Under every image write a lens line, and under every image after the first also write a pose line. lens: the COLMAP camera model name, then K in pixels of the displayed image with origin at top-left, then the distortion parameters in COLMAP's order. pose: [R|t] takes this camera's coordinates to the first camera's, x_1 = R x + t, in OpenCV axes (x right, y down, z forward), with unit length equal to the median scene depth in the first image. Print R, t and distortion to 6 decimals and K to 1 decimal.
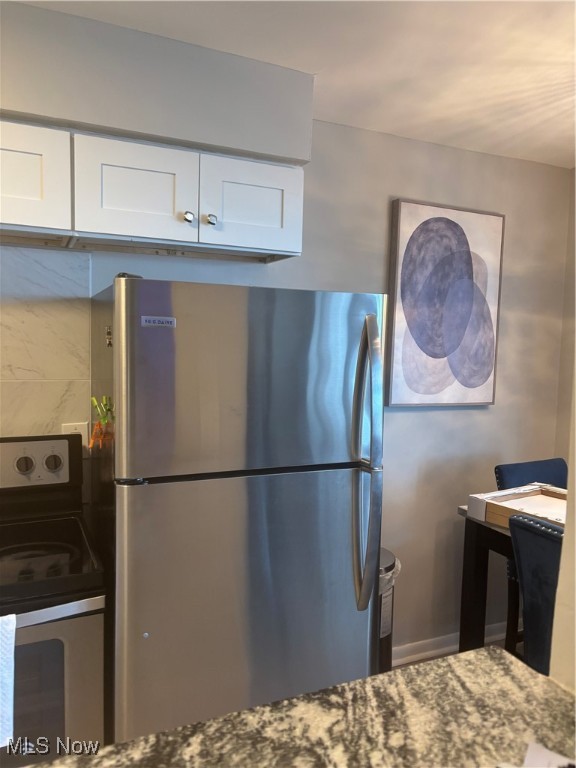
lens RADIAL K [[580.6, 0, 295.5], [0, 580.6, 384.2], [0, 0, 1]] dist [0.050451, -0.060506]
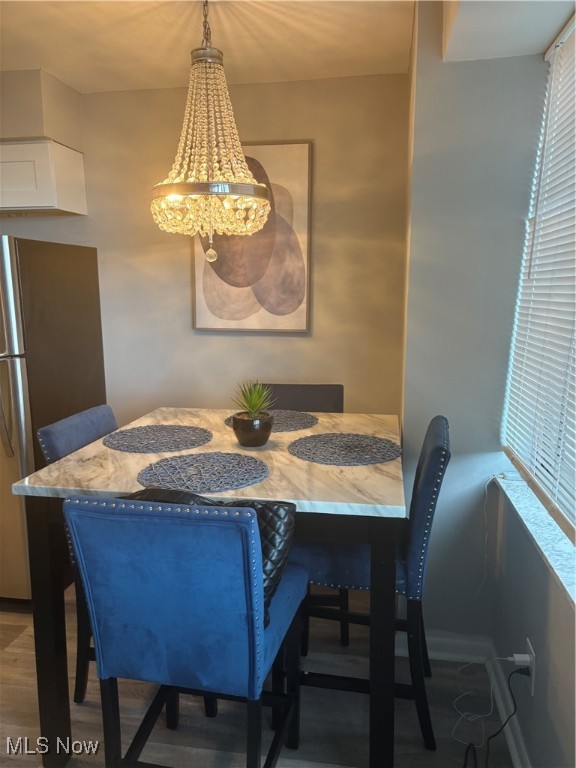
lens RADIAL K [[580.6, 0, 282.8], [0, 580.6, 393.0], [0, 0, 1]] dist [0.050451, -0.060506]
pose [[0.825482, 0.074256, -0.559523, 1.272385], [-0.019261, 0.994437, 0.103559, 0.053207], [0.564100, -0.074709, 0.822320, 0.159926]]
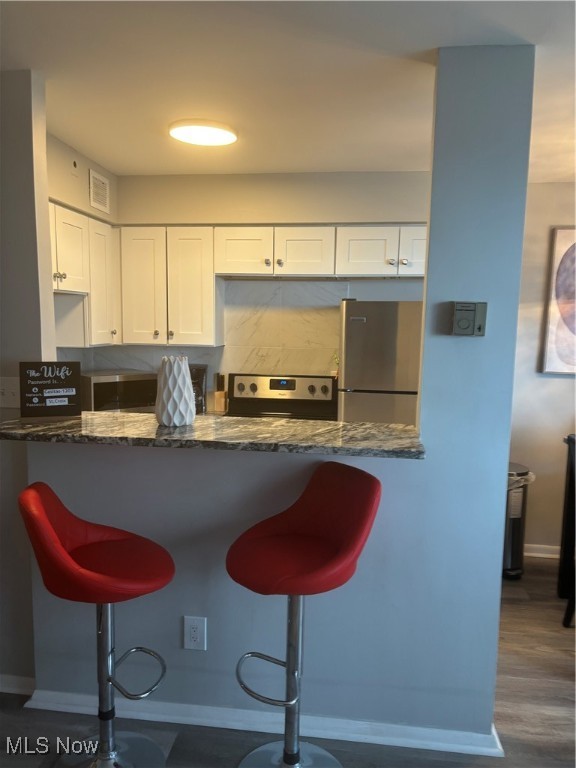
lens RADIAL K [[580.6, 0, 285.7], [0, 580.6, 388.2], [0, 0, 1]] dist [0.050451, -0.060506]
pose [[0.845570, 0.053260, -0.531201, 0.509933], [-0.037977, 0.998491, 0.039660, 0.054806], [0.532512, -0.013362, 0.846317, -0.727132]]
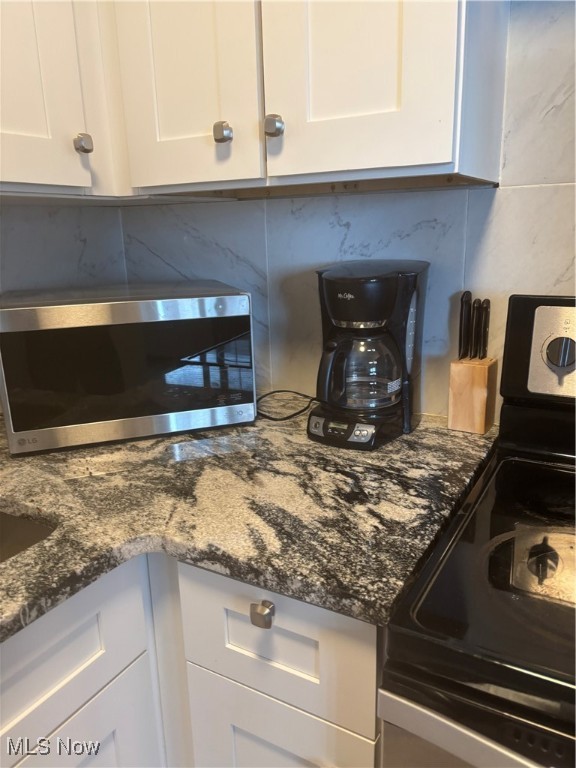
lens RADIAL K [[580.6, 0, 296.1], [0, 580.6, 387.8], [0, 0, 1]] dist [0.050451, -0.060506]
pose [[0.573335, 0.182015, -0.798848, -0.398277], [-0.025801, 0.978539, 0.204439, 0.071061], [0.818915, -0.096601, 0.565727, 0.402107]]
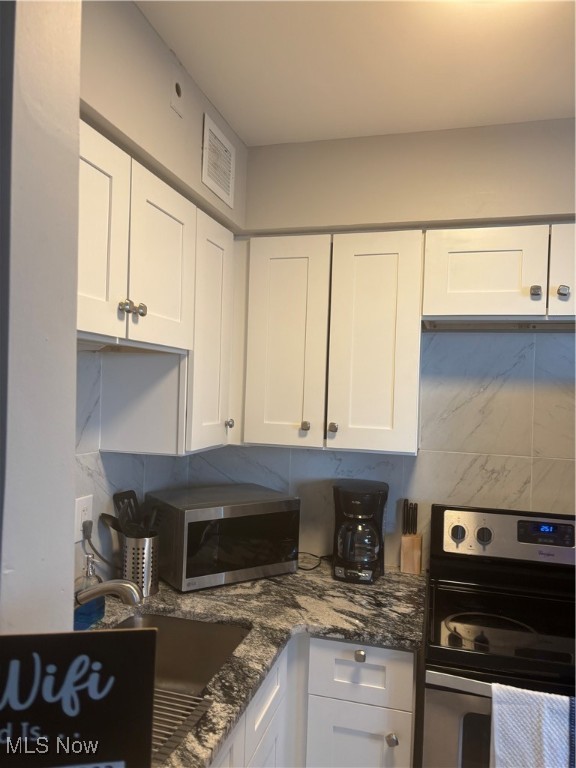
lens RADIAL K [[580.6, 0, 285.7], [0, 580.6, 386.6], [0, 0, 1]] dist [0.050451, -0.060506]
pose [[0.760932, -0.000613, -0.648831, -0.223181], [-0.065377, 0.994838, -0.077612, -0.020760], [0.645529, 0.101476, 0.756964, -0.146752]]
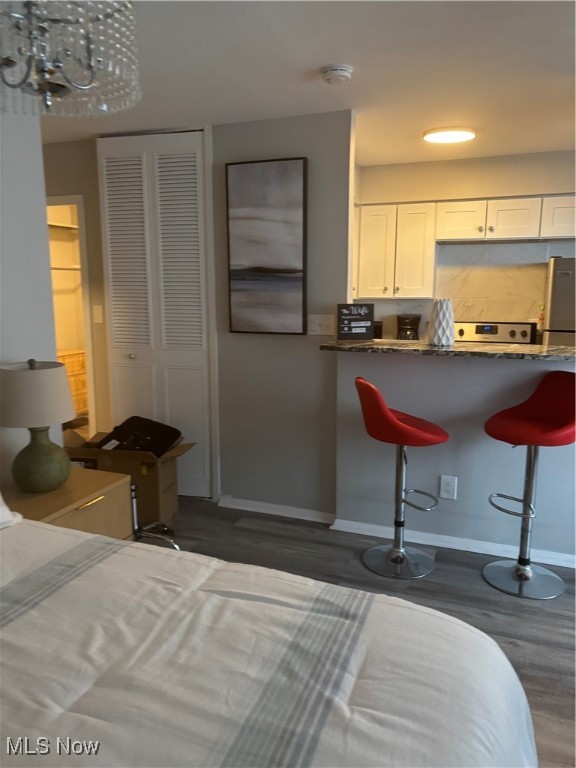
lens RADIAL K [[580.6, 0, 285.2], [0, 580.6, 385.3], [0, 0, 1]] dist [0.050451, -0.060506]
pose [[0.694650, 0.101400, -0.712165, 0.621864], [-0.041323, 0.994005, 0.101222, 0.138193], [0.718160, -0.040885, 0.694676, -1.349694]]
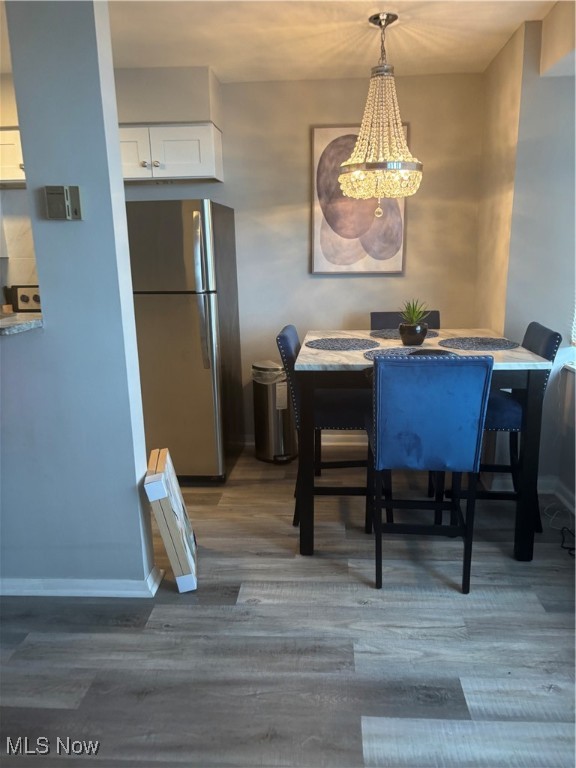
lens RADIAL K [[580.6, 0, 293.9], [0, 580.6, 392.3], [0, 0, 1]] dist [0.050451, -0.060506]
pose [[0.878147, 0.074952, -0.472483, 1.111753], [0.002781, 0.986834, 0.161715, 0.128604], [0.478383, -0.143324, 0.866376, -0.485239]]
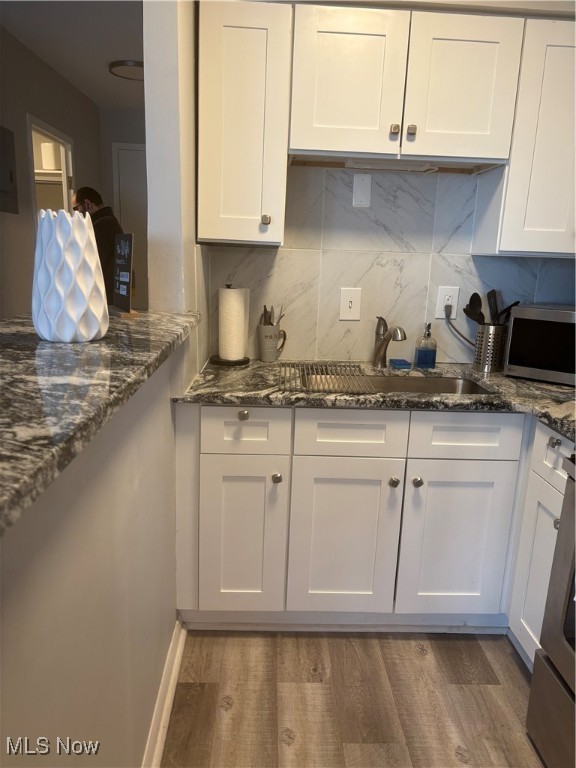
lens RADIAL K [[580.6, 0, 289.7], [0, 580.6, 393.4], [0, 0, 1]] dist [0.050451, -0.060506]
pose [[-0.386750, 0.182105, -0.904026, 0.229996], [-0.119067, 0.962243, 0.244770, 0.052383], [0.914466, 0.202304, -0.350464, 0.508549]]
